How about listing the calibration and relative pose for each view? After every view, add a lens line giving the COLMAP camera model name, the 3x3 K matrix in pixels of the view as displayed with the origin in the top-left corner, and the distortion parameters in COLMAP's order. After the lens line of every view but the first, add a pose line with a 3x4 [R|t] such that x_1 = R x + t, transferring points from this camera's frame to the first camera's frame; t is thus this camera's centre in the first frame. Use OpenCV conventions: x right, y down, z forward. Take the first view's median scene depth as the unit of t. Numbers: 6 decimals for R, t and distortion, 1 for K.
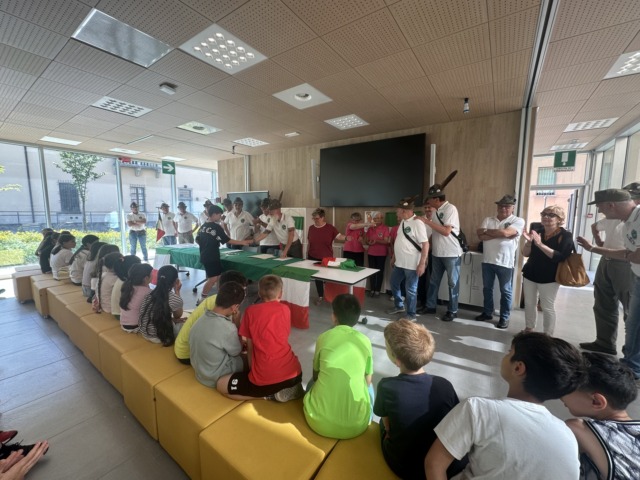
lens RADIAL K [[258.4, 0, 322.1], [0, 258.4, 238.6], [0, 0, 1]] dist [0.002820, 0.000099]
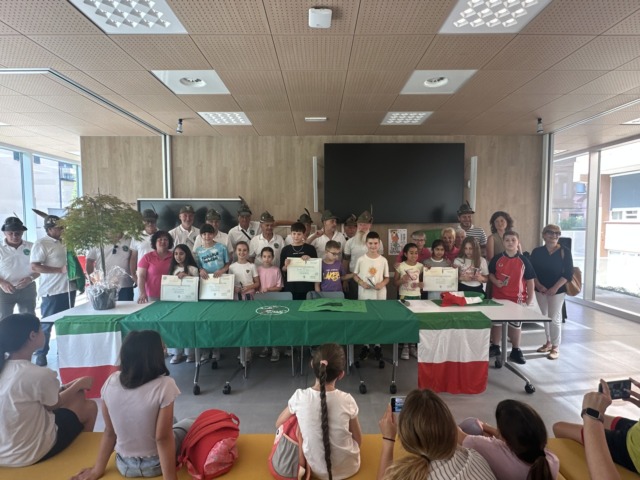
lens RADIAL K [[339.7, 0, 319.1], [0, 339.7, 240.6], [0, 0, 1]] dist [0.001376, 0.000723]
pose [[0.825854, -0.042114, 0.562310, -0.627751], [0.070894, 0.997049, -0.029447, -0.056567], [-0.559410, 0.064183, 0.826402, 0.273812]]
